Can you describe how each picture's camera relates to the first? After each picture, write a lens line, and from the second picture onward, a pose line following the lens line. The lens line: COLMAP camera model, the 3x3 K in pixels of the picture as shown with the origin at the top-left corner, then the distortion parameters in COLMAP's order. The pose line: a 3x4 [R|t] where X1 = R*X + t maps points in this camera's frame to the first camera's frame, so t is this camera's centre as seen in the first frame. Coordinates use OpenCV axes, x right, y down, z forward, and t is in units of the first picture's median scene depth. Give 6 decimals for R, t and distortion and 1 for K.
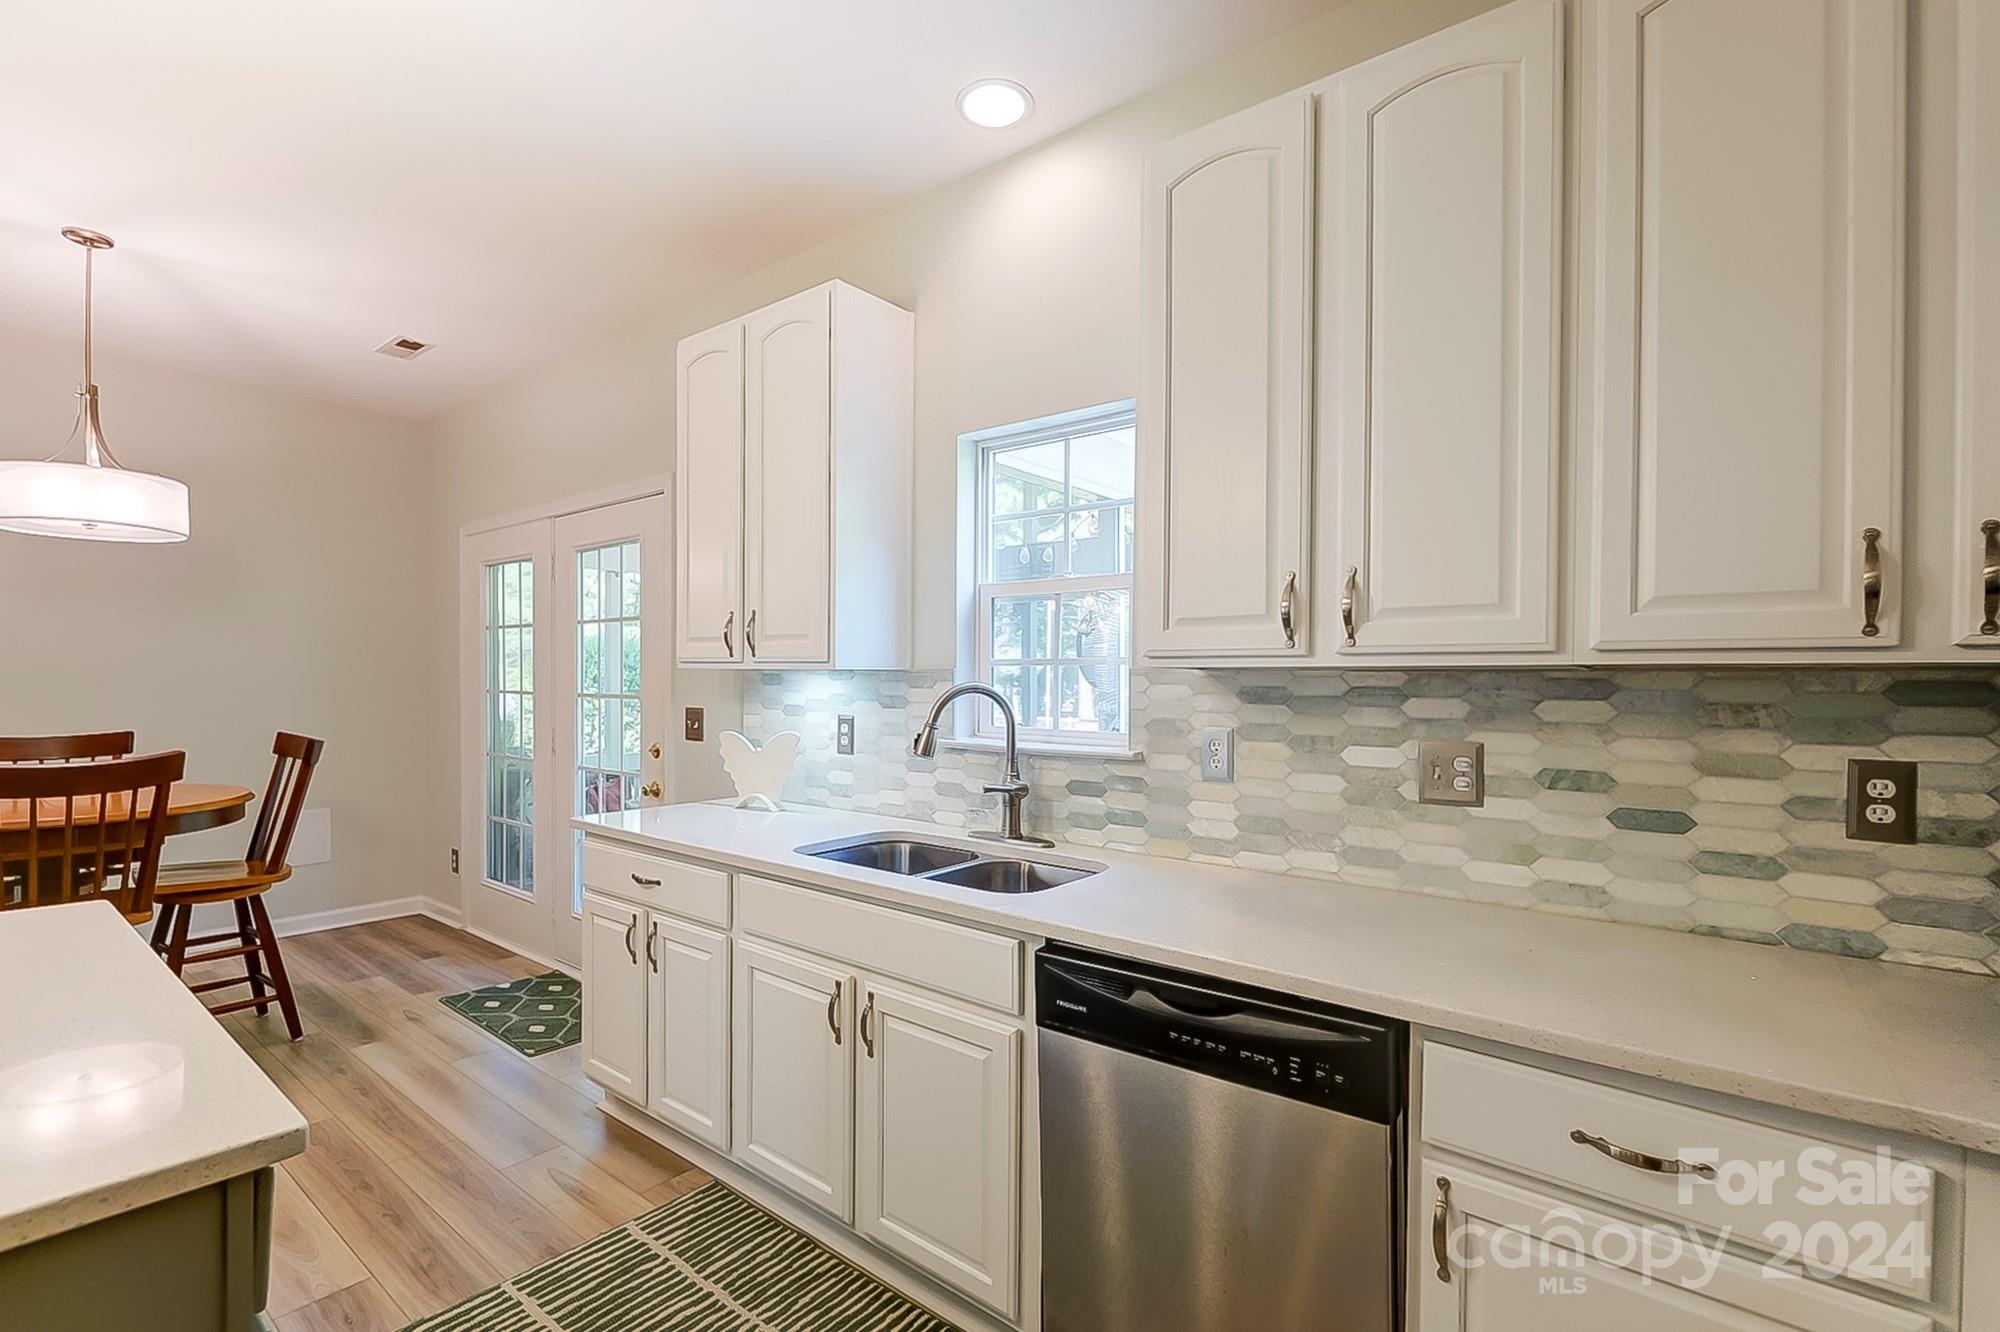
lens RADIAL K [[885.2, 0, 990.4], [0, 885.2, 688.1], [0, 0, 1]] dist [-0.003282, -0.000656]
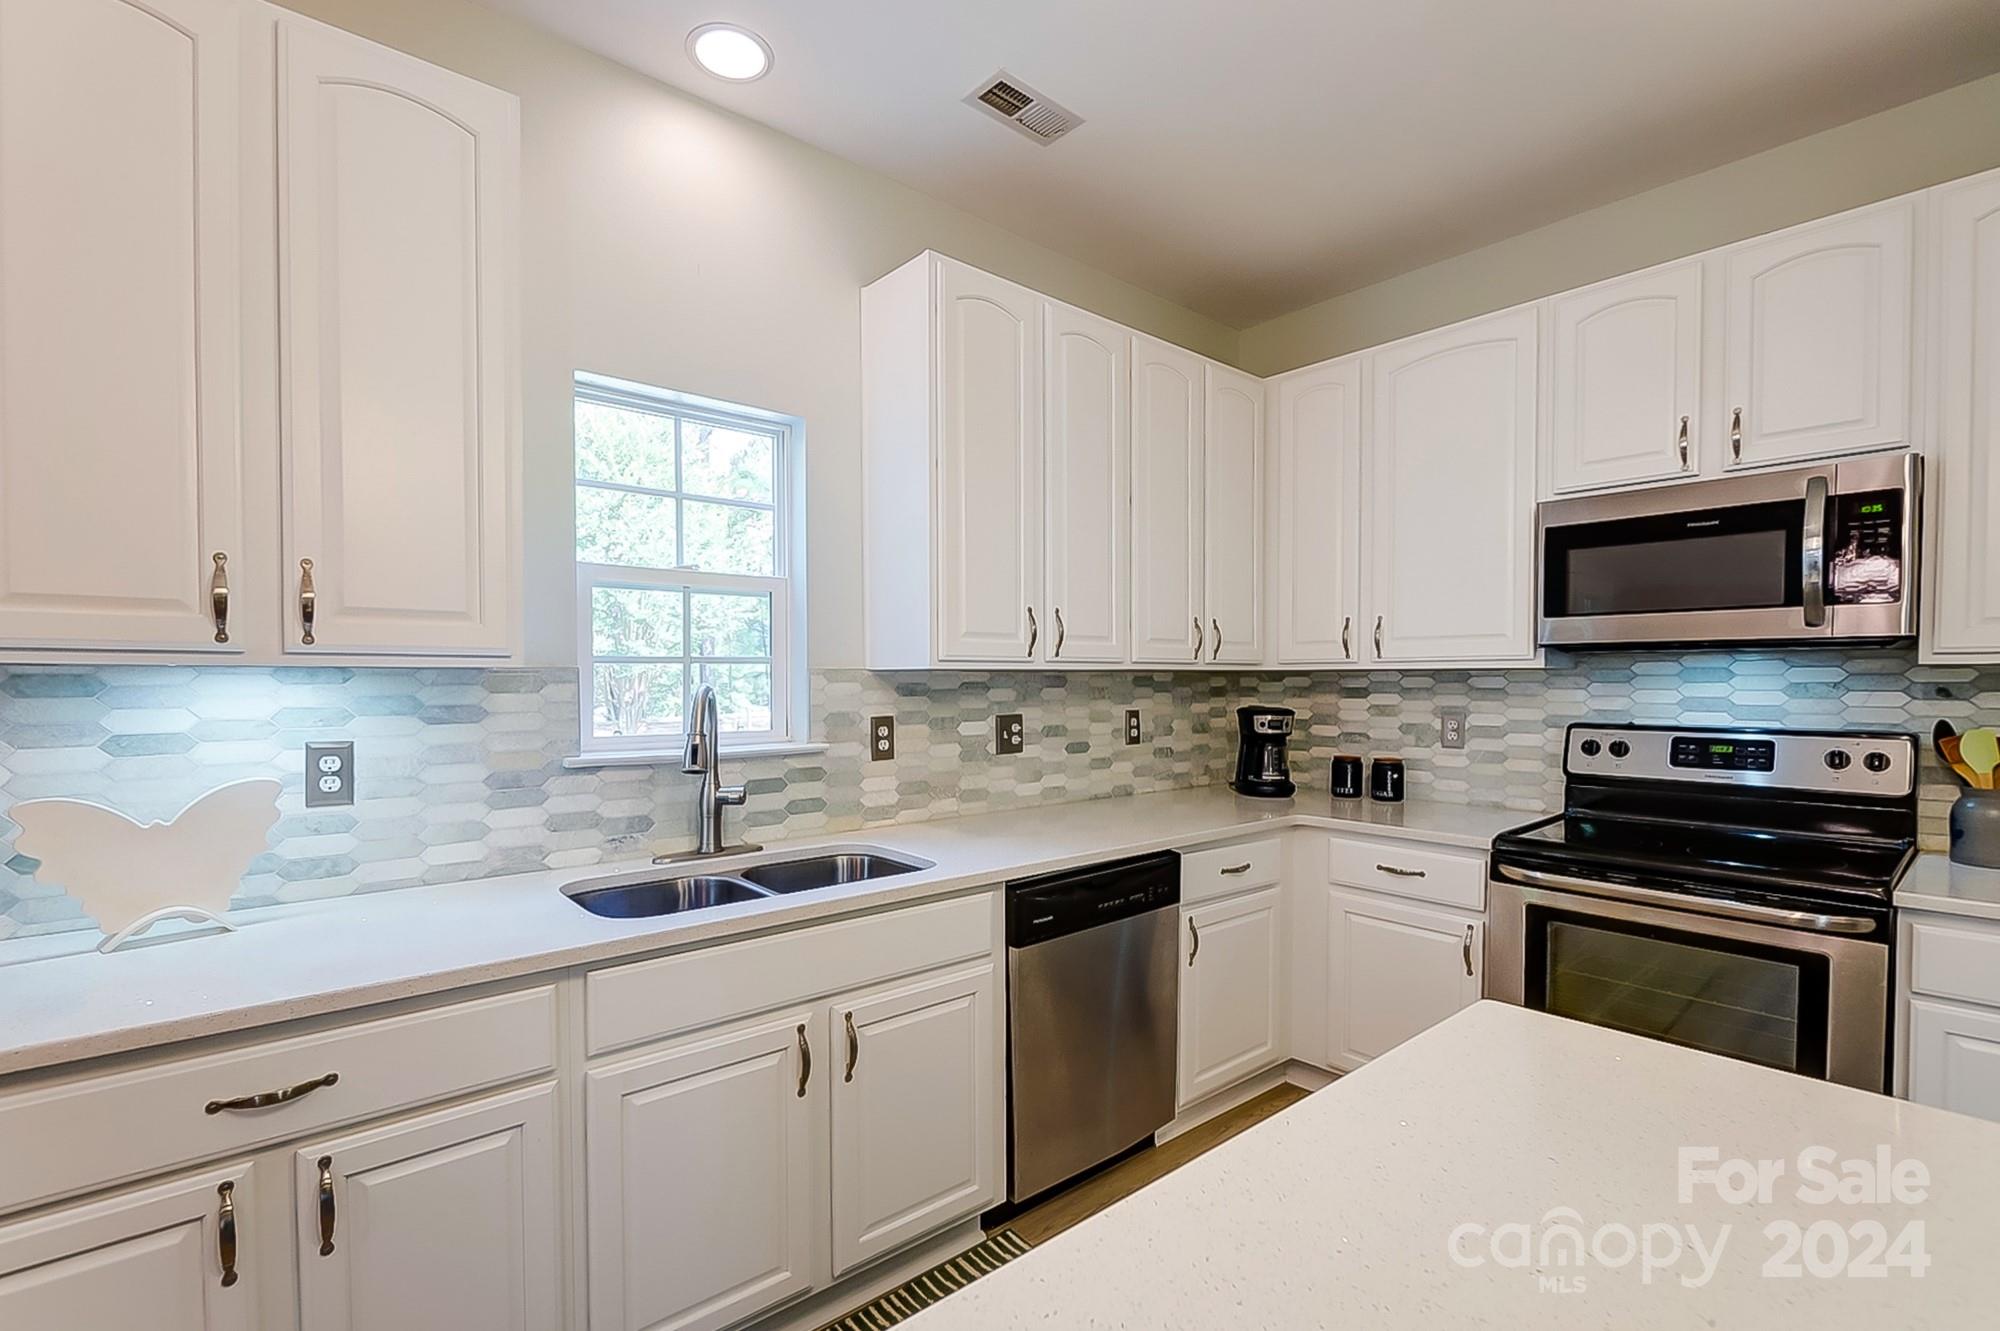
lens RADIAL K [[892.7, 0, 996.7], [0, 892.7, 700.7], [0, 0, 1]] dist [-0.003310, -0.000767]
pose [[0.187908, -0.034477, 0.981581, -1.007076], [0.011105, 0.999394, 0.032977, -0.018532], [-0.982124, 0.004704, 0.188177, 0.649653]]
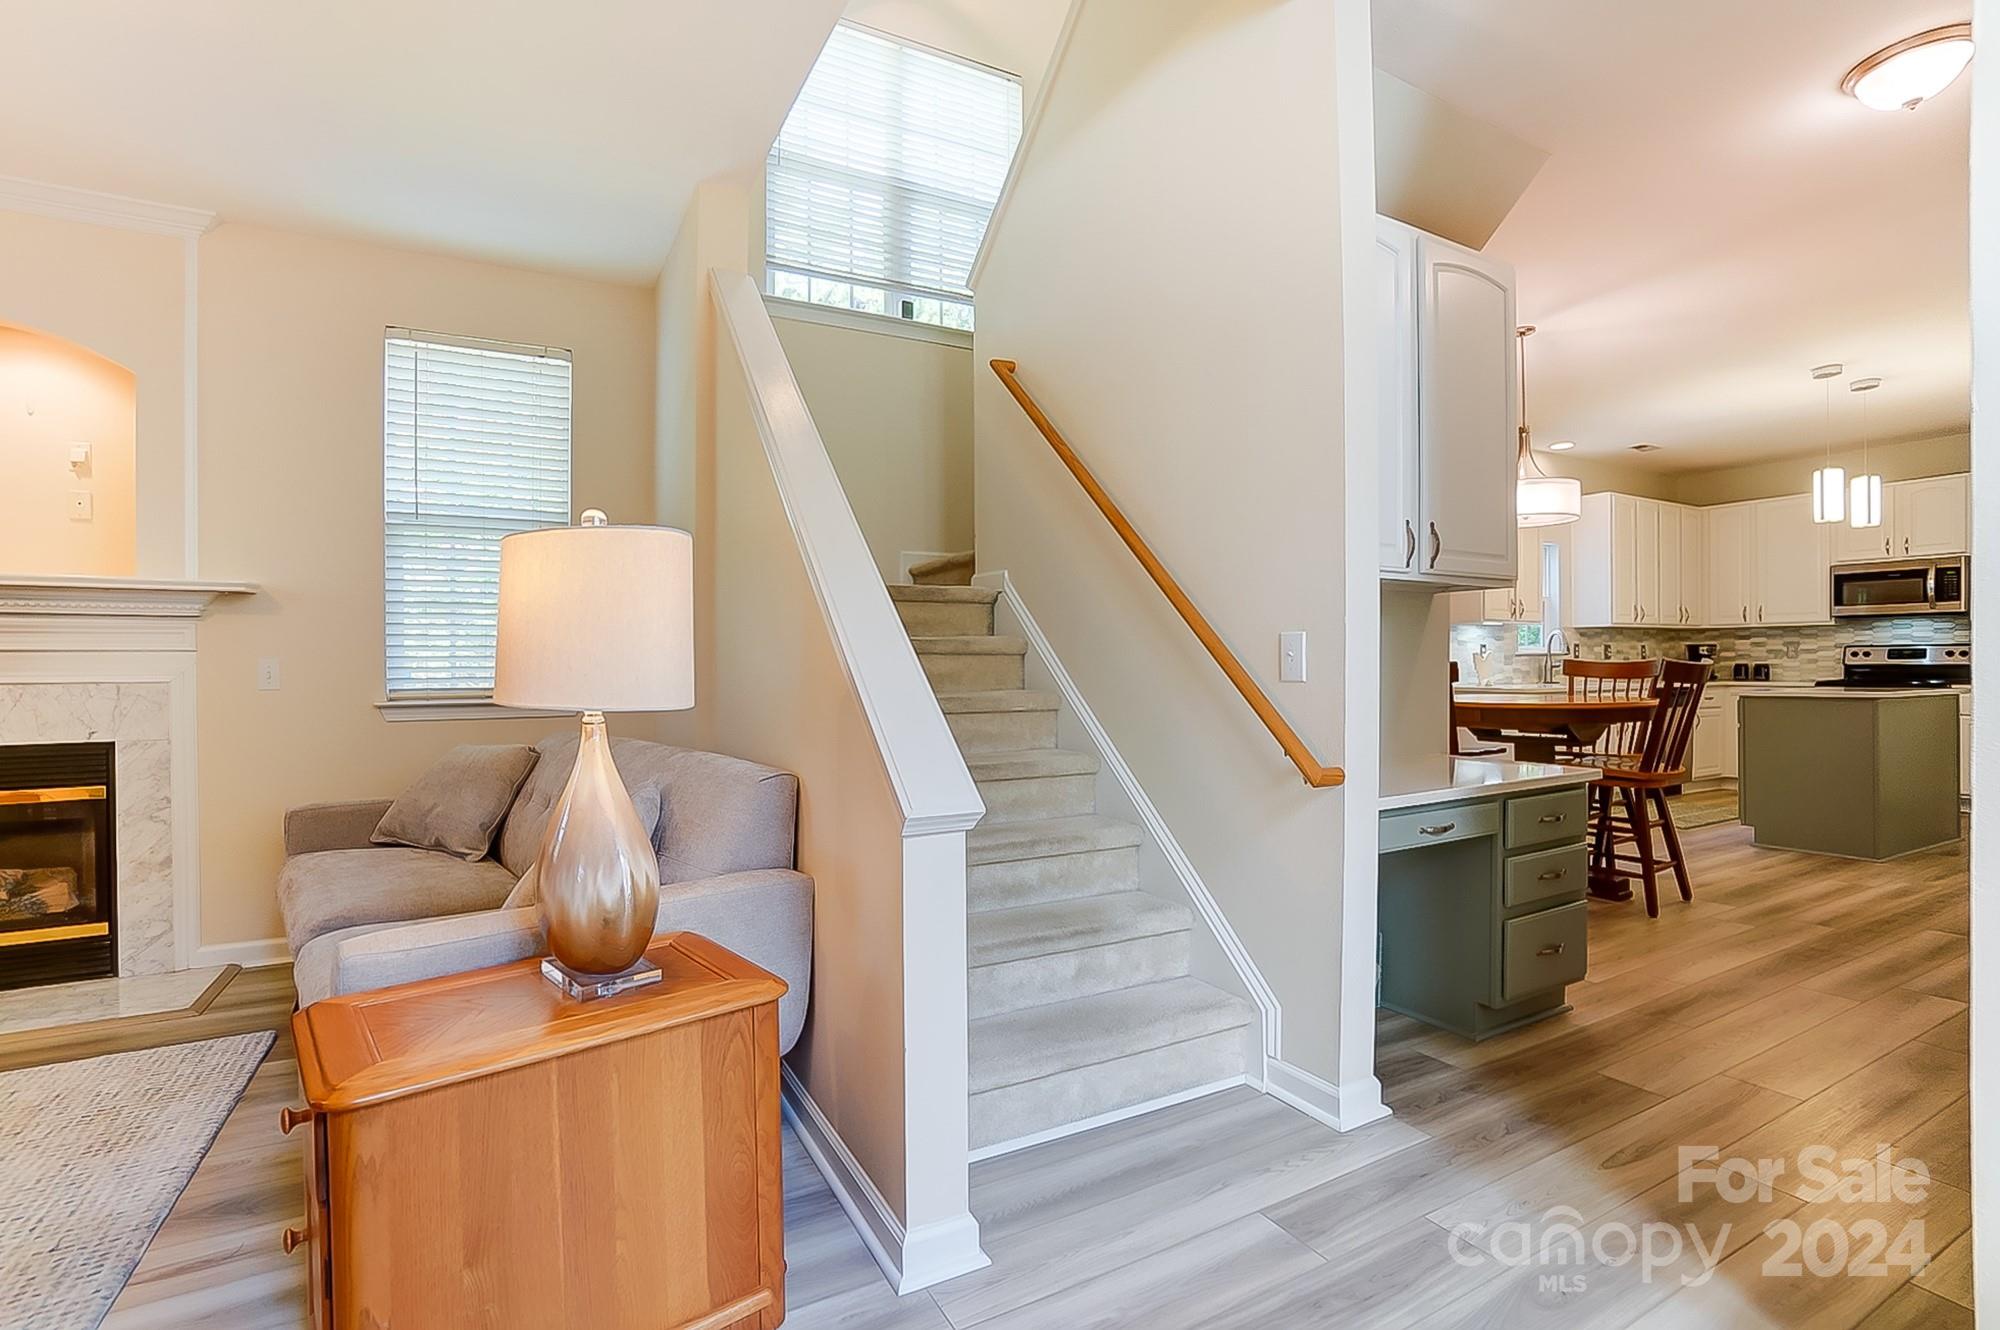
lens RADIAL K [[915.4, 0, 979.9], [0, 915.4, 669.4], [0, 0, 1]] dist [-0.060076, 0.021857]
pose [[0.396263, -0.019157, 0.917937, -4.329272], [0.016889, 0.999765, 0.013574, 0.063338], [-0.917982, 0.010124, 0.396493, 1.910449]]
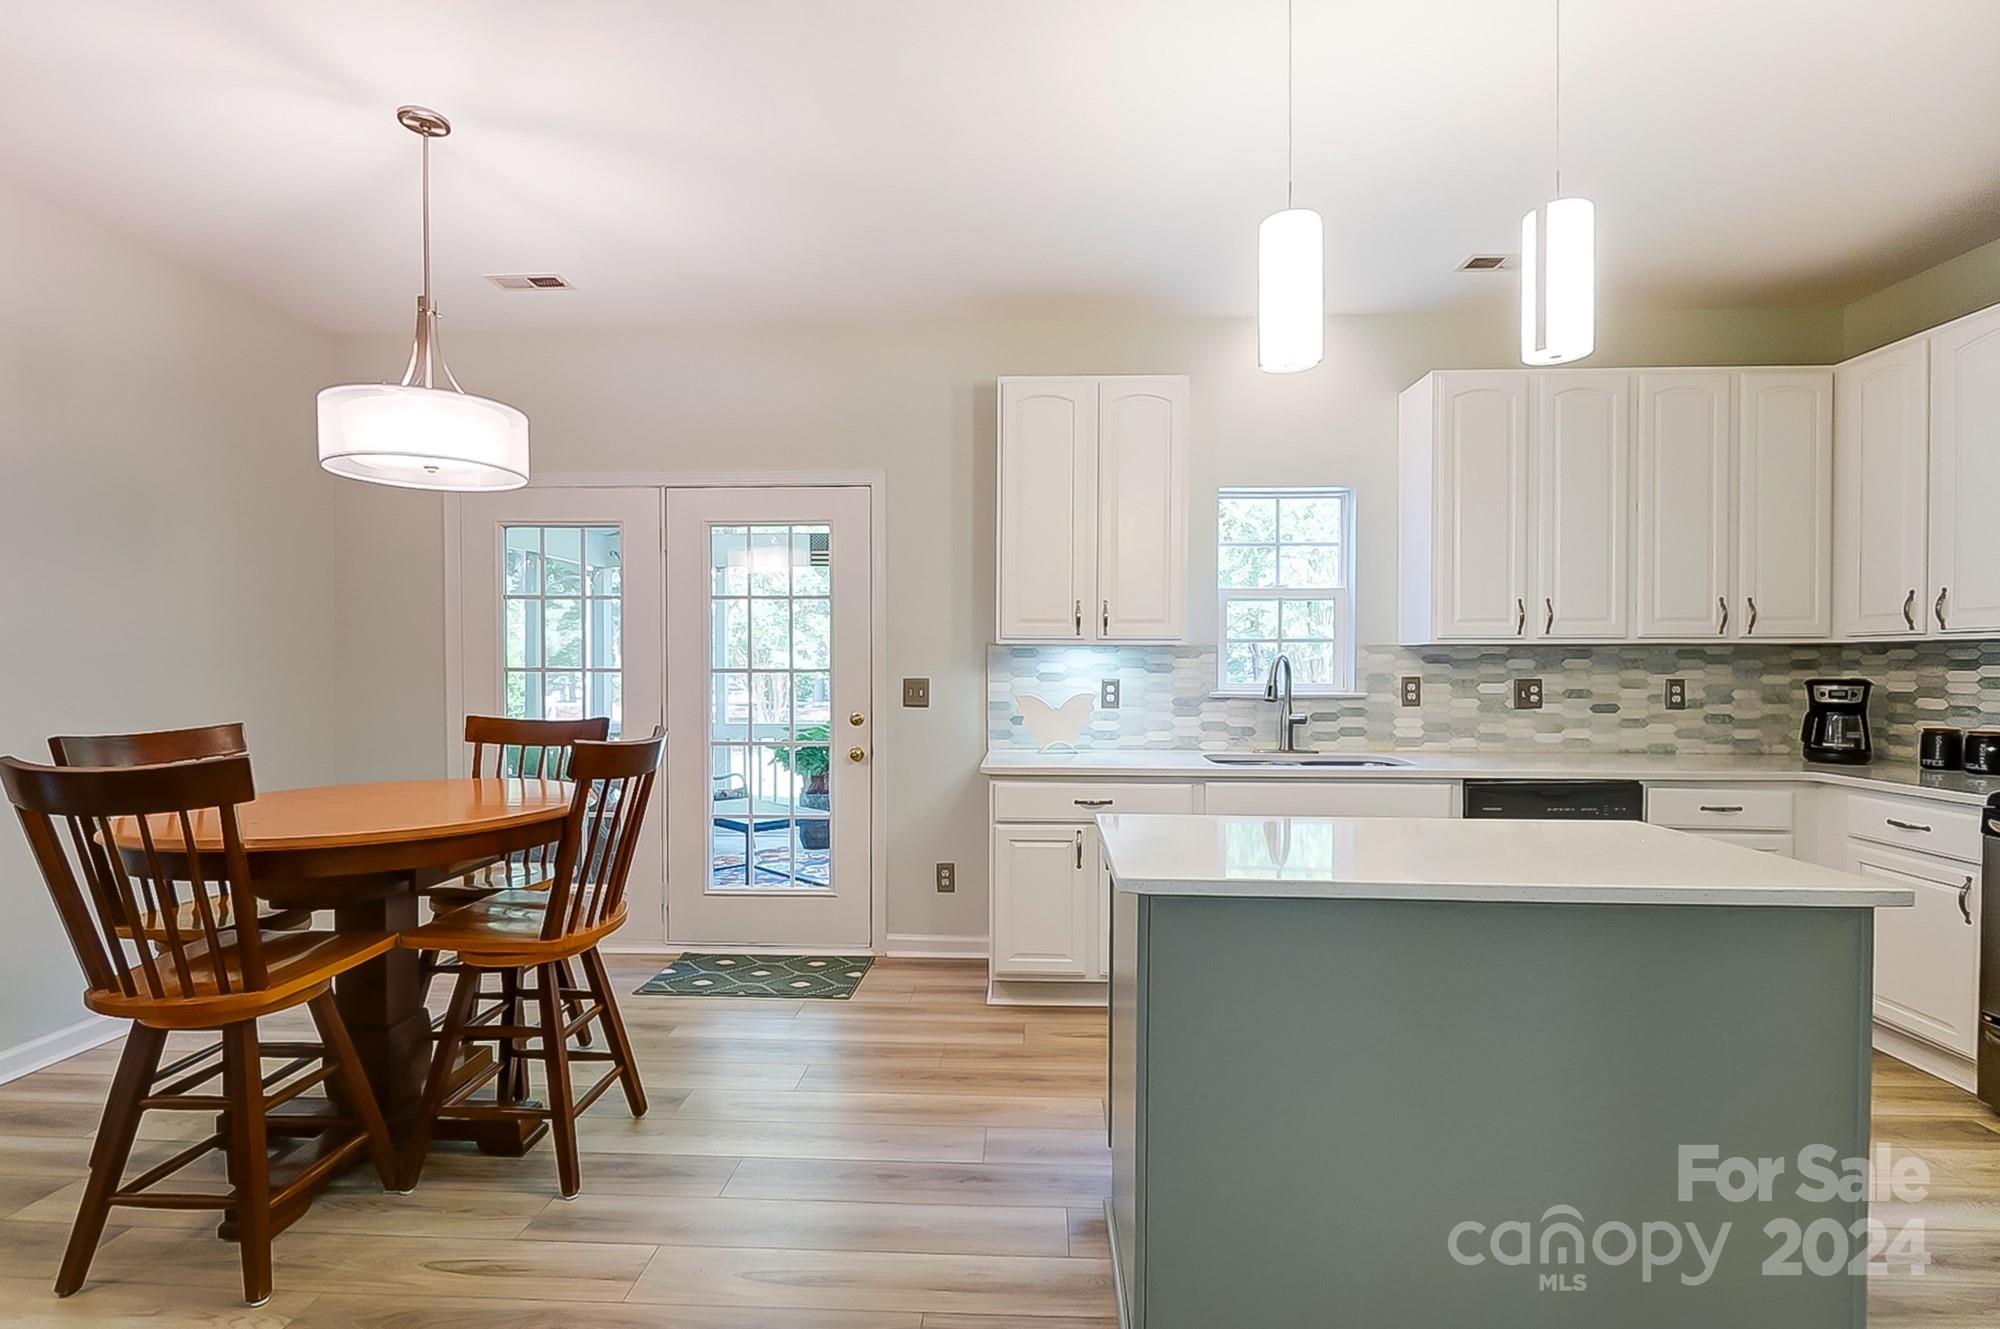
lens RADIAL K [[896.8, 0, 1000.0], [0, 896.8, 664.5], [0, 0, 1]] dist [-0.001740, -0.000823]
pose [[0.811597, -0.008419, 0.584157, -1.638200], [0.011048, 0.999939, -0.000938, 0.011653], [-0.584113, 0.007215, 0.811640, -0.017908]]
